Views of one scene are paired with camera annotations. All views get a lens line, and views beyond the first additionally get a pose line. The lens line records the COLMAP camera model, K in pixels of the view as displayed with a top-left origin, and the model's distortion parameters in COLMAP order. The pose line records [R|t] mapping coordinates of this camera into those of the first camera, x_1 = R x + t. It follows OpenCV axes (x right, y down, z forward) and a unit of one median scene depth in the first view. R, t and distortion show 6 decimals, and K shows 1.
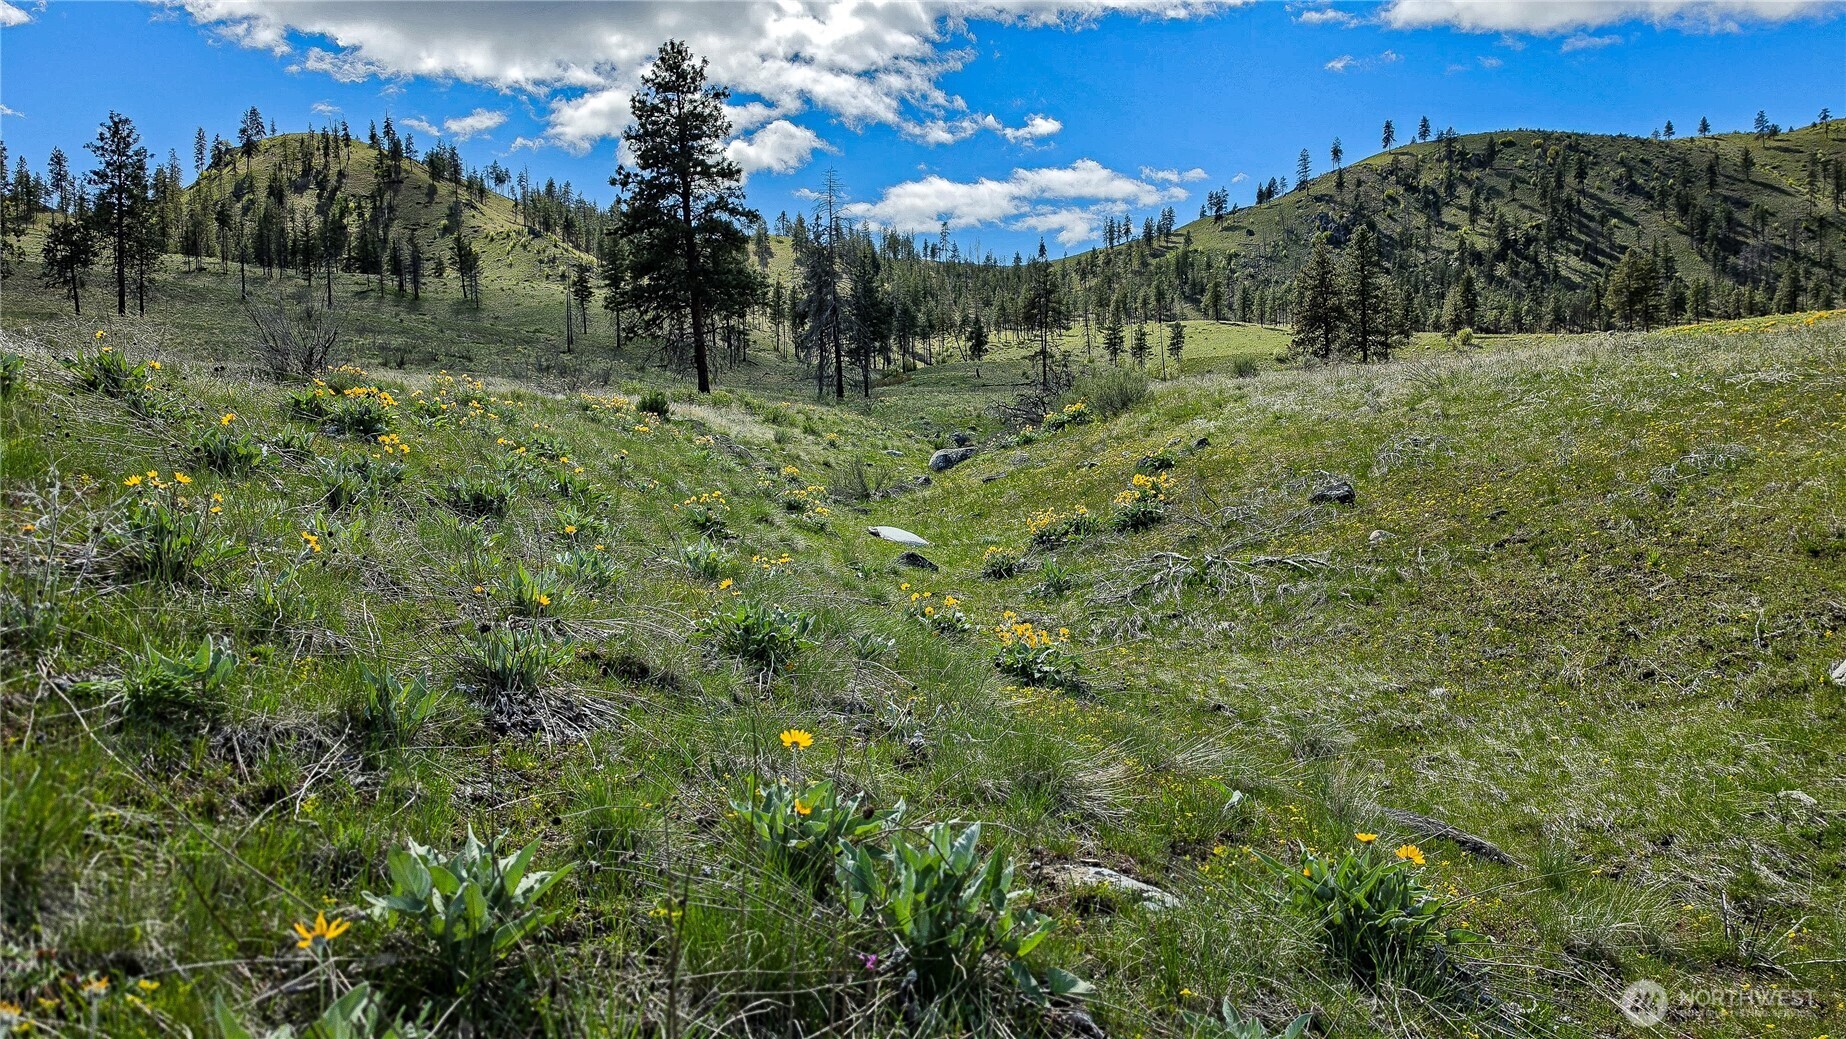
lens RADIAL K [[1283.2, 0, 923.0], [0, 1283.2, 519.5], [0, 0, 1]] dist [0.077620, -0.088708]
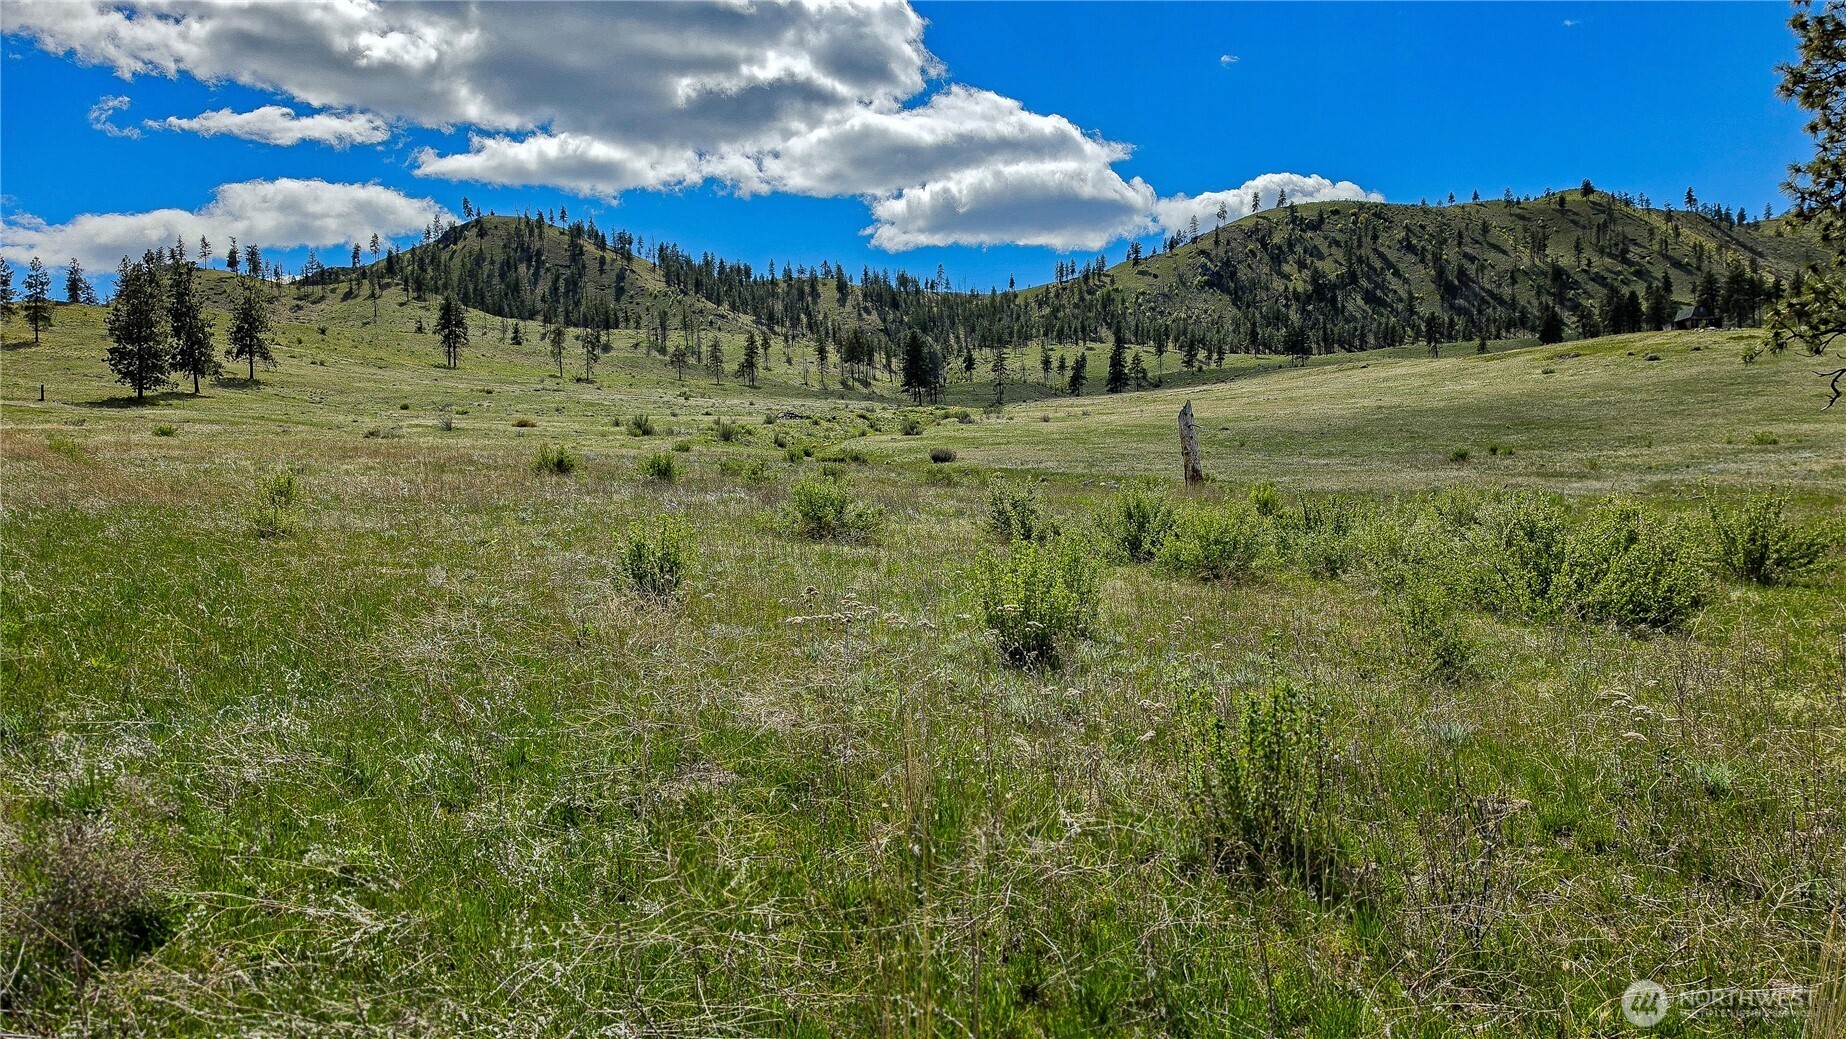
lens RADIAL K [[1264.7, 0, 916.6], [0, 1264.7, 523.8], [0, 0, 1]] dist [0.111244, -0.157998]
pose [[0.999929, -0.007822, 0.008939, -0.027243], [0.007694, 0.999869, 0.014247, 0.032025], [-0.009049, -0.014178, 0.999859, -0.427224]]
